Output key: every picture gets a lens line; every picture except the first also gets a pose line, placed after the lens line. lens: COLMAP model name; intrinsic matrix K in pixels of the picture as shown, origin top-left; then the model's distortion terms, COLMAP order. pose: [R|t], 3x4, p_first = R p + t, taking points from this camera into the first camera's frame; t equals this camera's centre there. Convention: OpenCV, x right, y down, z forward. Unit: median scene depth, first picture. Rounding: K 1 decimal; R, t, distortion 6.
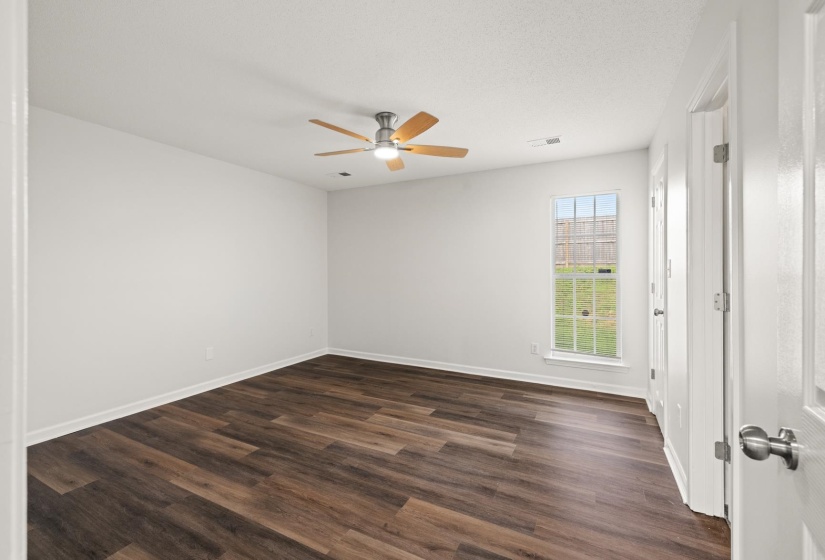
lens RADIAL K [[341.0, 0, 416.7], [0, 341.0, 277.2], [0, 0, 1]] dist [-0.000082, 0.000008]
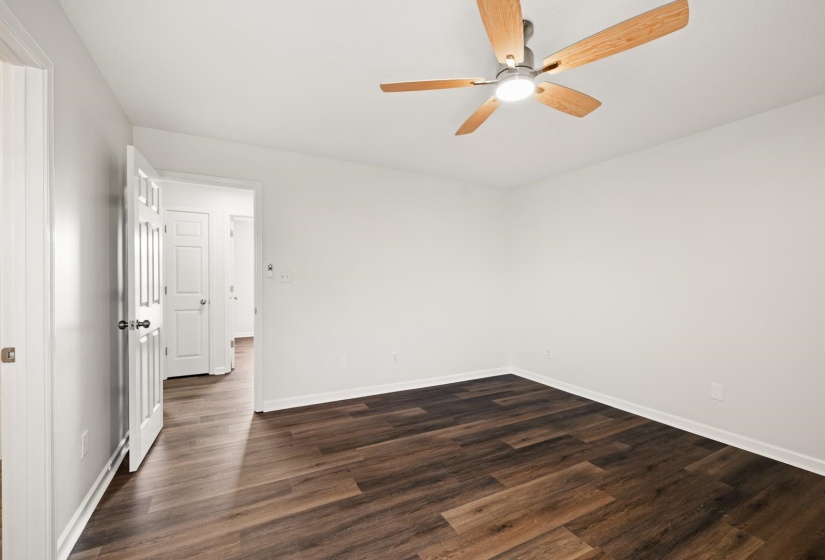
lens RADIAL K [[357.3, 0, 407.7], [0, 357.3, 275.9], [0, 0, 1]] dist [0.001889, 0.000308]
pose [[-0.571379, -0.011349, -0.820608, 0.648906], [-0.018558, 0.999827, -0.000906, -0.019872], [0.820476, 0.014711, -0.571491, 1.384260]]
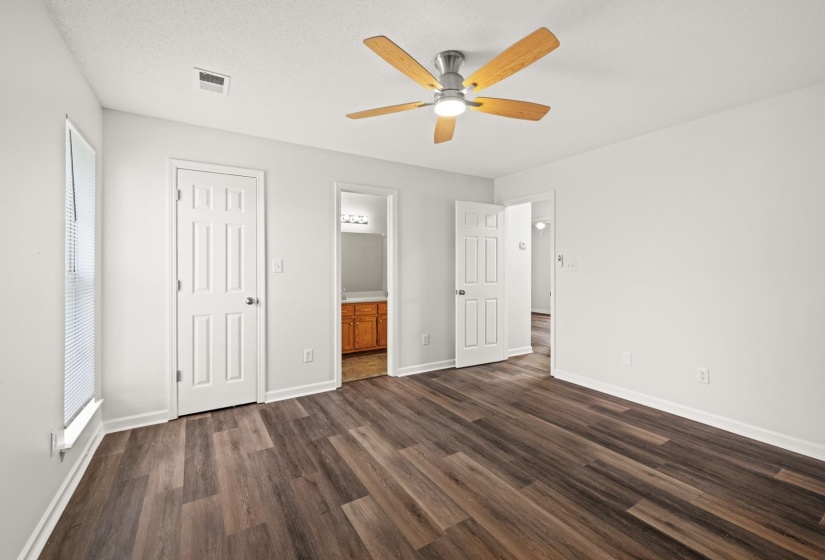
lens RADIAL K [[357.3, 0, 407.7], [0, 357.3, 275.9], [0, 0, 1]] dist [0.001889, 0.000308]
pose [[-0.846591, -0.012724, 0.532091, -0.477632], [0.007767, 0.999312, 0.036254, -0.030115], [-0.532187, 0.034825, -0.845910, 1.928378]]
